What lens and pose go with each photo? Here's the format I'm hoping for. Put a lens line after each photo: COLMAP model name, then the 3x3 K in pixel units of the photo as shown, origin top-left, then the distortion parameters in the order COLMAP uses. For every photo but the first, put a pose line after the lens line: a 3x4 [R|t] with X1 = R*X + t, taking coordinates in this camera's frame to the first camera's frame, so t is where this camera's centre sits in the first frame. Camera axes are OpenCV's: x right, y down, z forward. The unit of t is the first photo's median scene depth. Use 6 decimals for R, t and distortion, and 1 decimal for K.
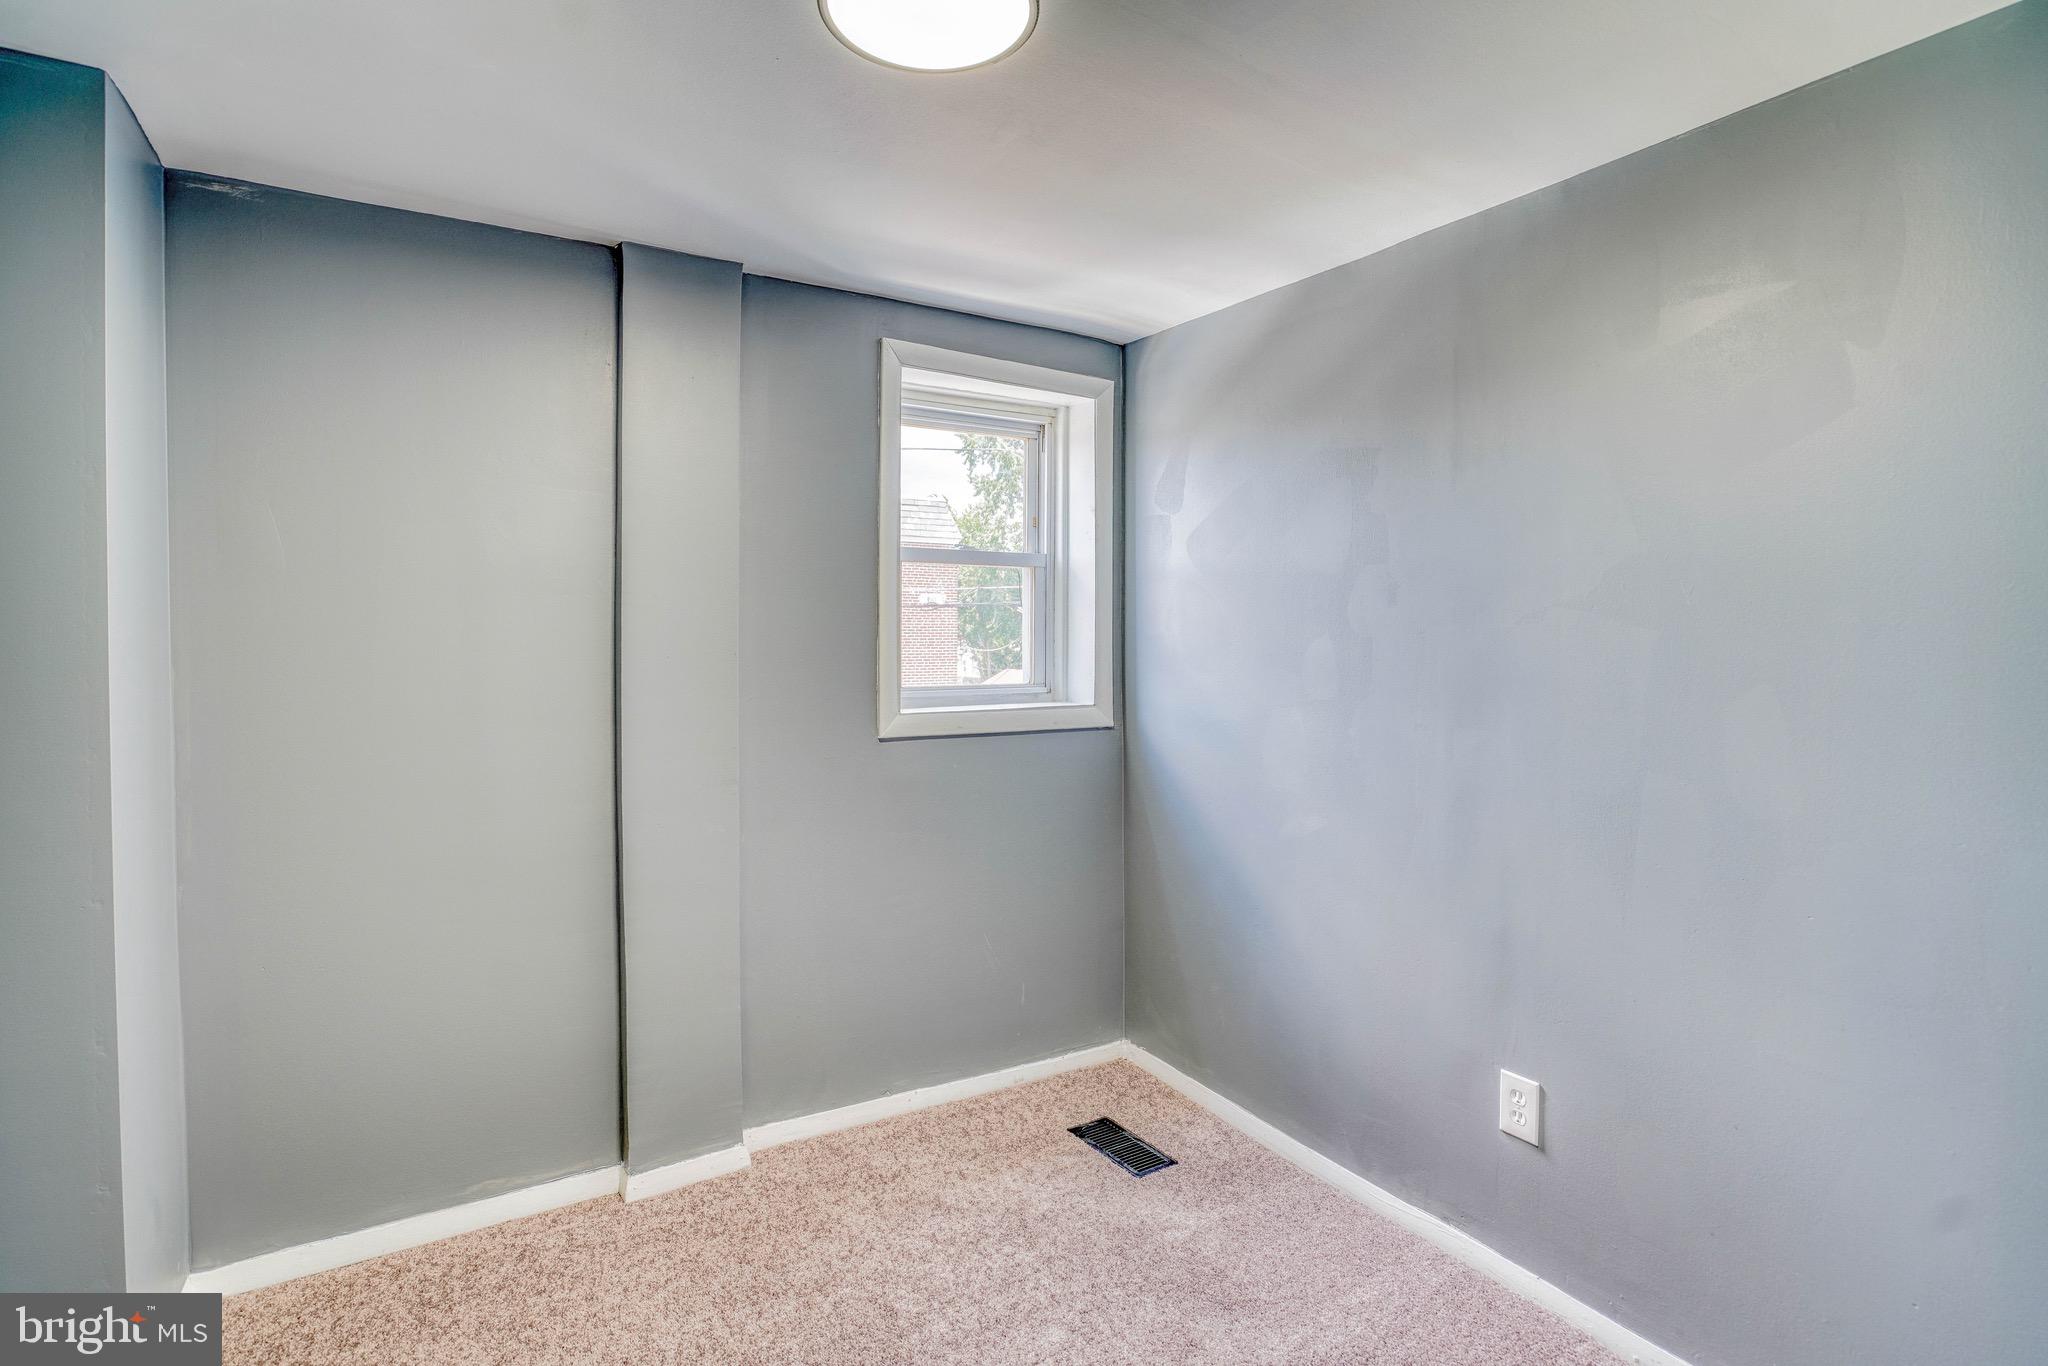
lens RADIAL K [[965.5, 0, 1022.9], [0, 965.5, 651.5], [0, 0, 1]] dist [-0.061499, 0.024994]
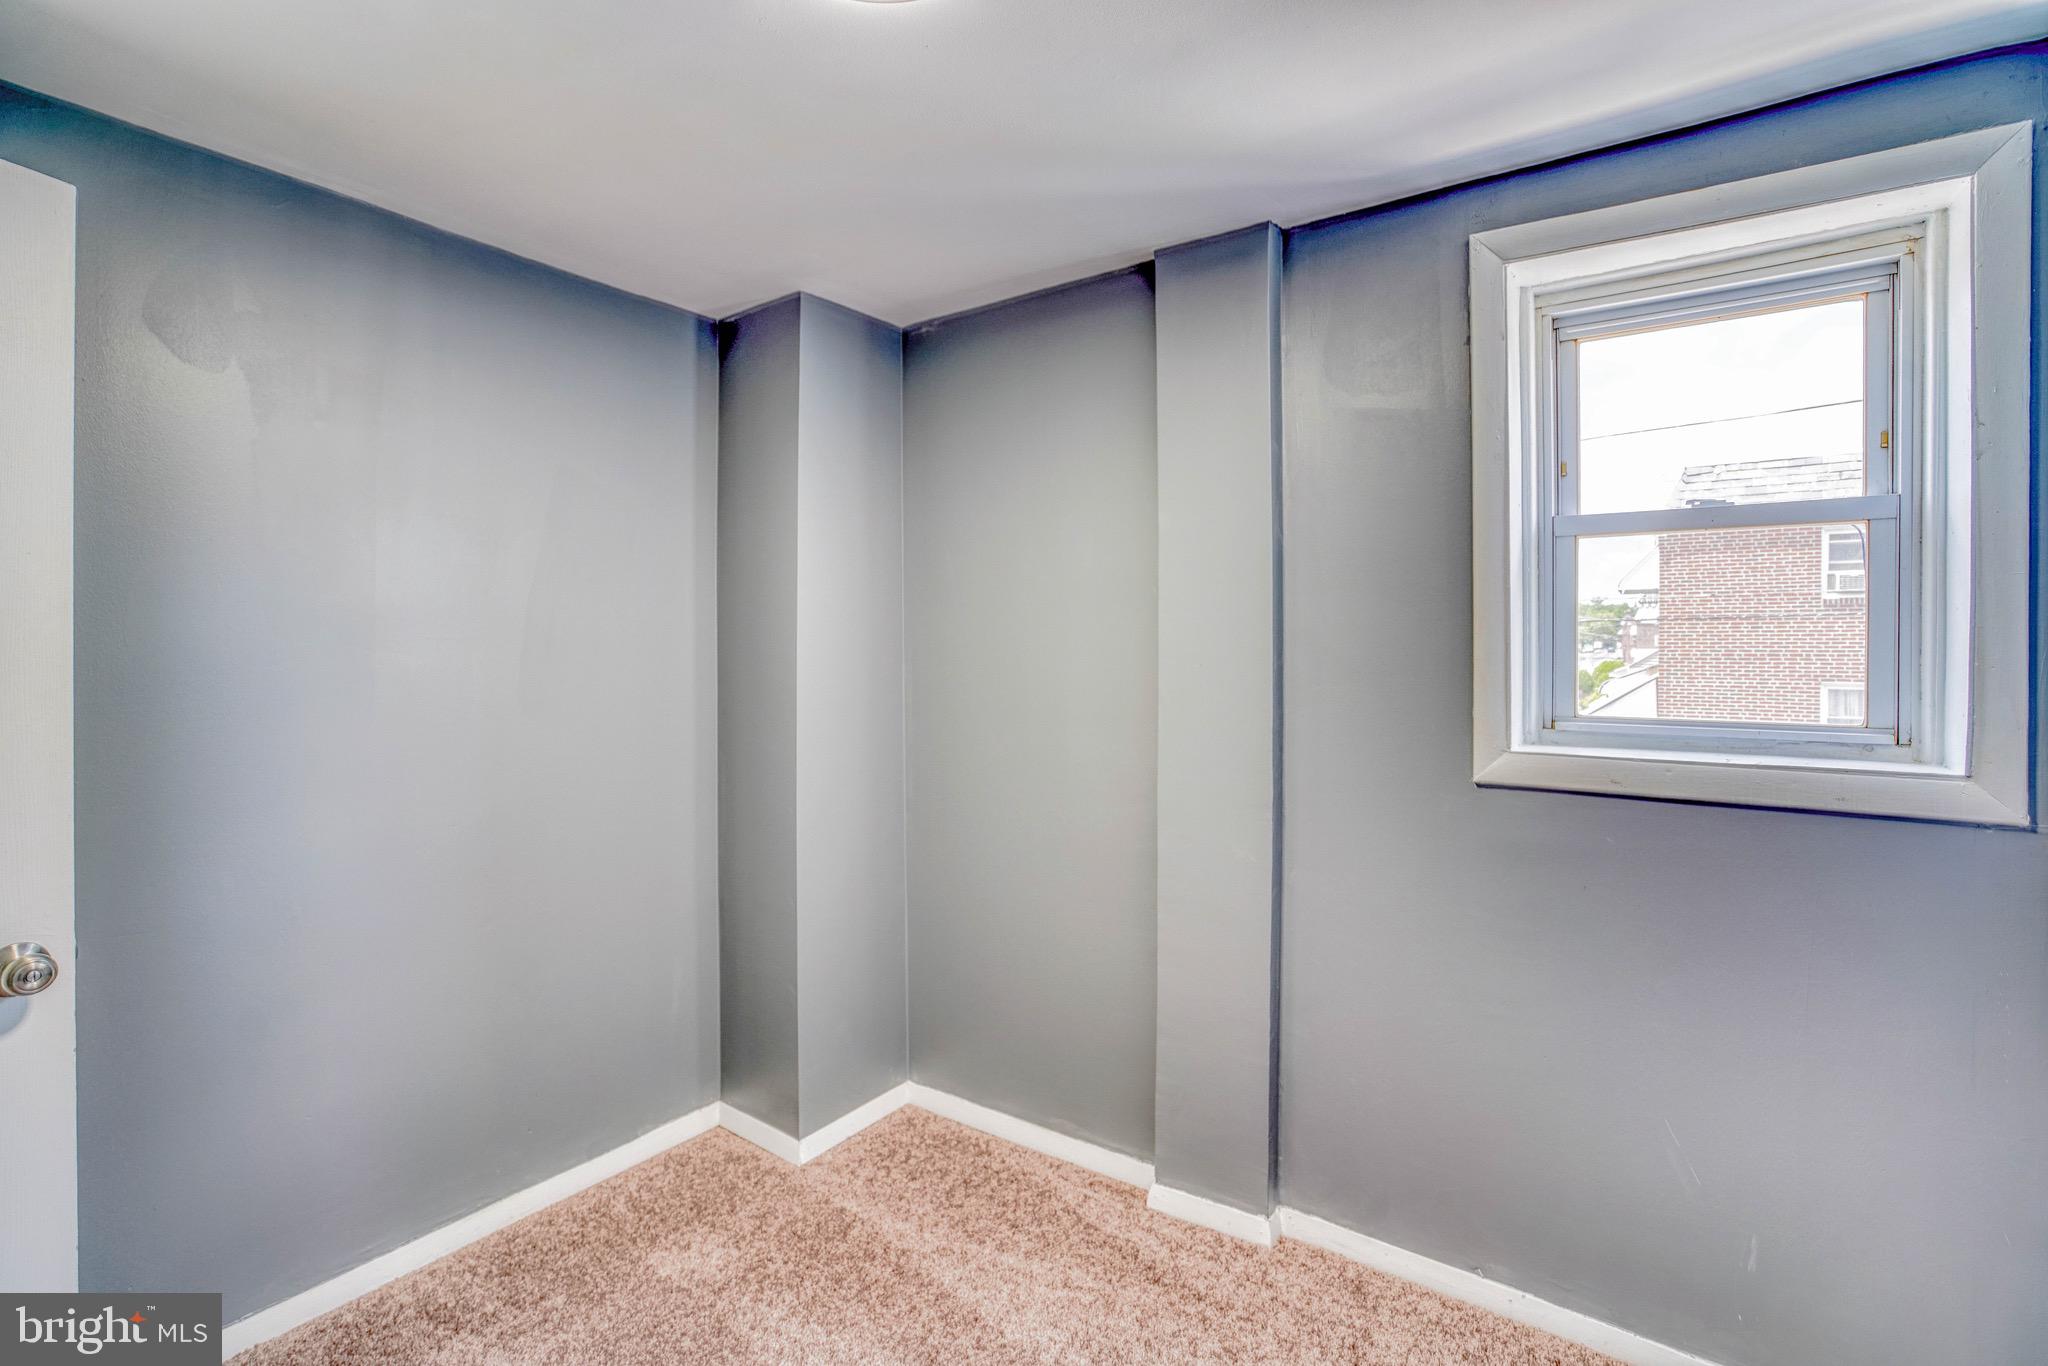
lens RADIAL K [[965.5, 0, 1022.9], [0, 965.5, 651.5], [0, 0, 1]] dist [-0.061499, 0.024994]
pose [[0.384961, 0.003304, -0.922927, 0.387130], [-0.015987, 0.999867, -0.003089, -0.001410], [0.922794, 0.015944, 0.384963, 0.402772]]
